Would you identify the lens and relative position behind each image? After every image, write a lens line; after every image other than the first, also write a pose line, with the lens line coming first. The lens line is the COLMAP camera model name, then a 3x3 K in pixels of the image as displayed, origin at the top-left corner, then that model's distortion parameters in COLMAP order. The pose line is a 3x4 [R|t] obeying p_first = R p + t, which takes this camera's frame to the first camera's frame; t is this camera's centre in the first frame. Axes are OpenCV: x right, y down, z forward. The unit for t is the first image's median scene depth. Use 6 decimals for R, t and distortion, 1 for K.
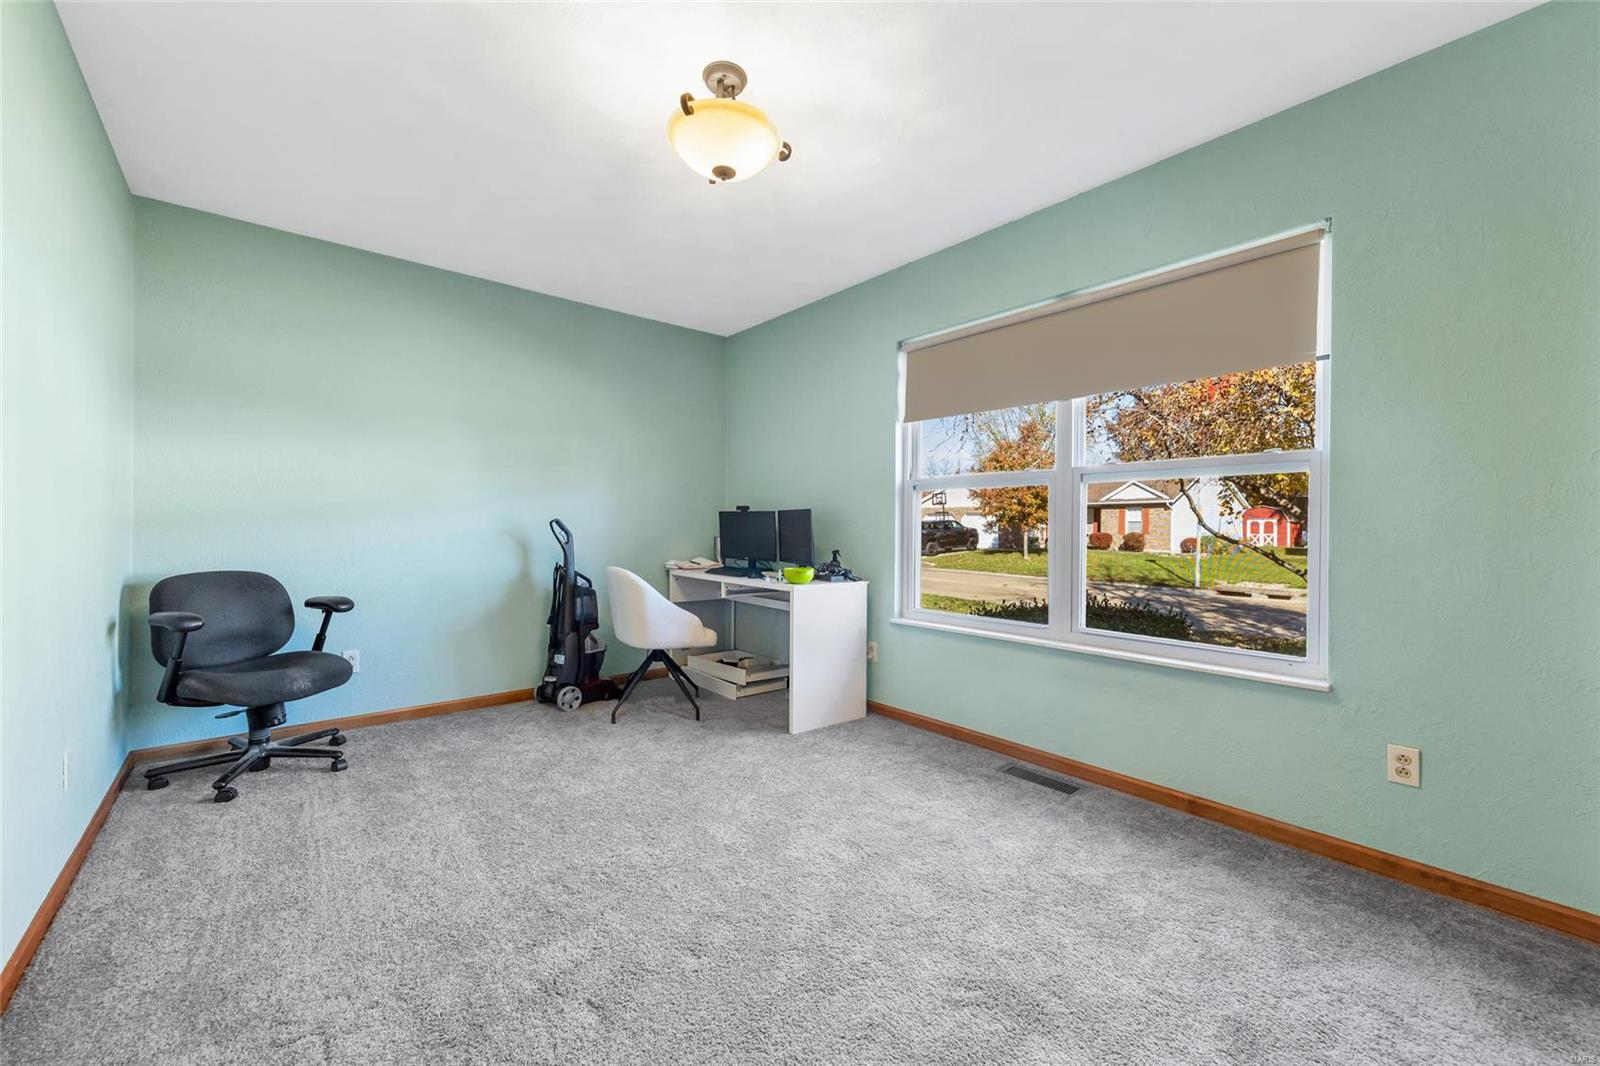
lens RADIAL K [[639.6, 0, 802.0], [0, 639.6, 531.5], [0, 0, 1]] dist [0.010100, 0.000483]
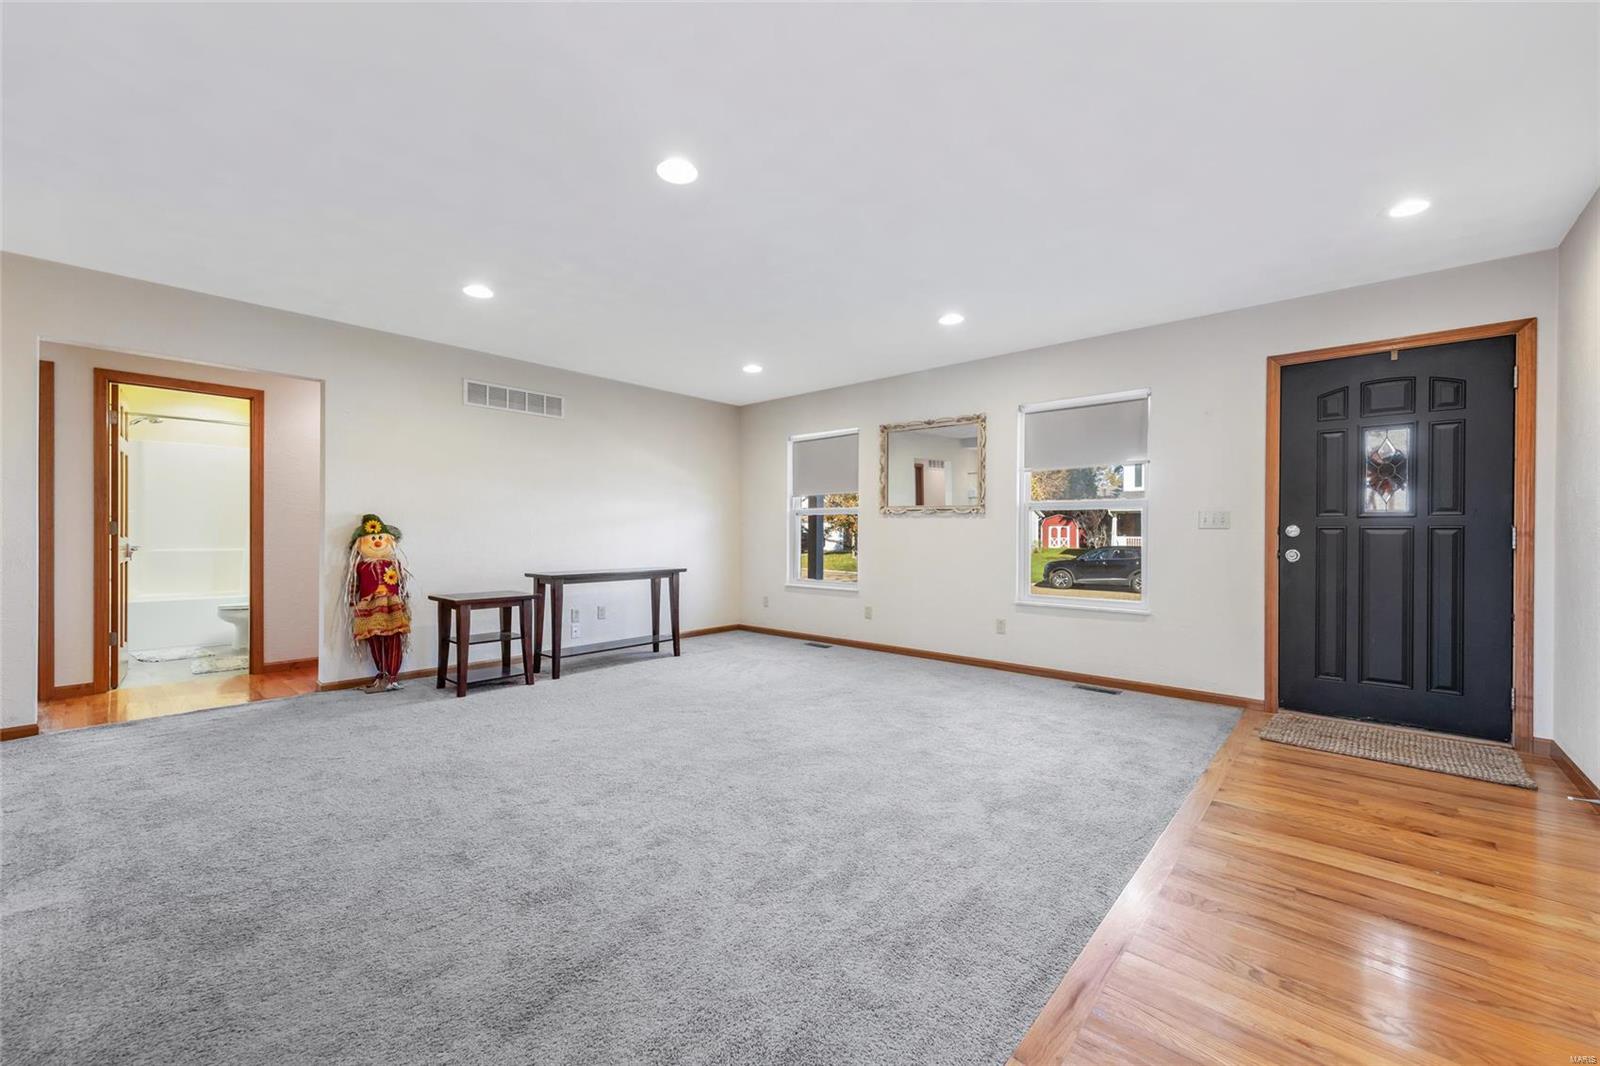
lens RADIAL K [[639.6, 0, 794.4], [0, 639.6, 534.6], [0, 0, 1]] dist [0.010100, 0.000483]
pose [[0.985018, -0.005477, 0.172367, -0.033132], [0.006100, 0.999977, -0.003083, -0.001926], [-0.172346, 0.004088, 0.985028, -0.181024]]
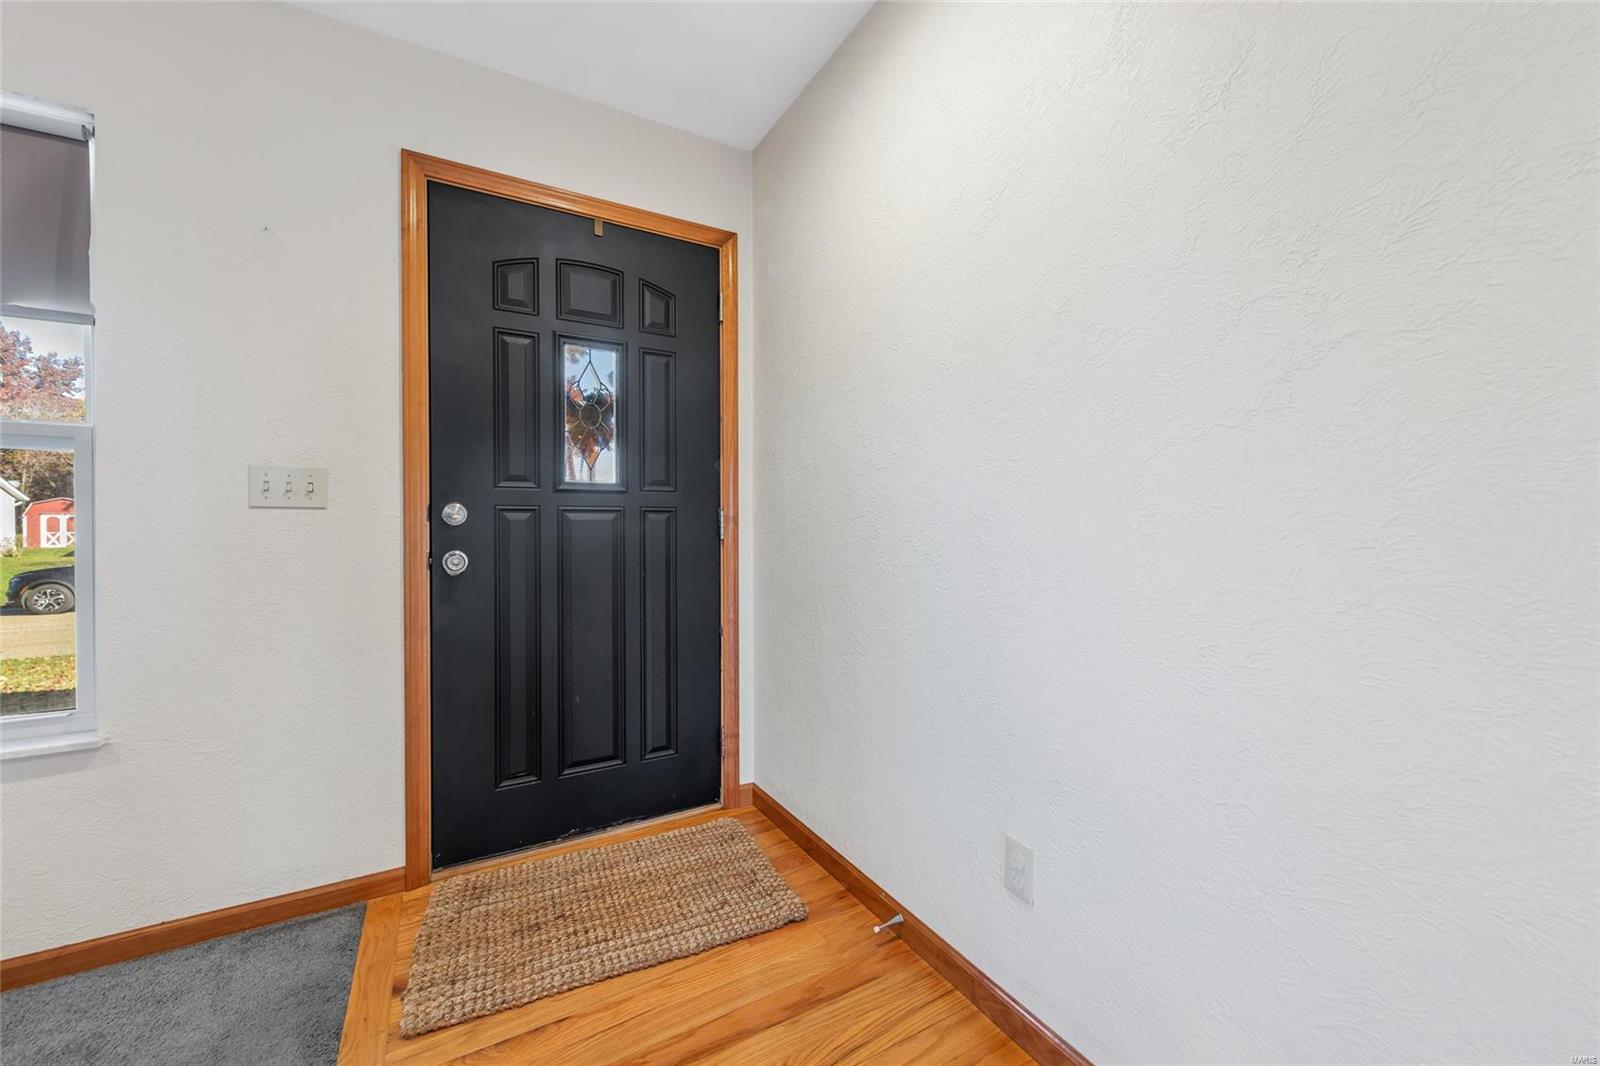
lens RADIAL K [[639.6, 0, 803.8], [0, 639.6, 529.8], [0, 0, 1]] dist [0.010100, 0.000483]
pose [[0.161962, -0.017655, 0.986639, 0.005029], [0.012078, 0.999801, 0.015907, -0.001621], [-0.986723, 0.009341, 0.162143, -0.141329]]
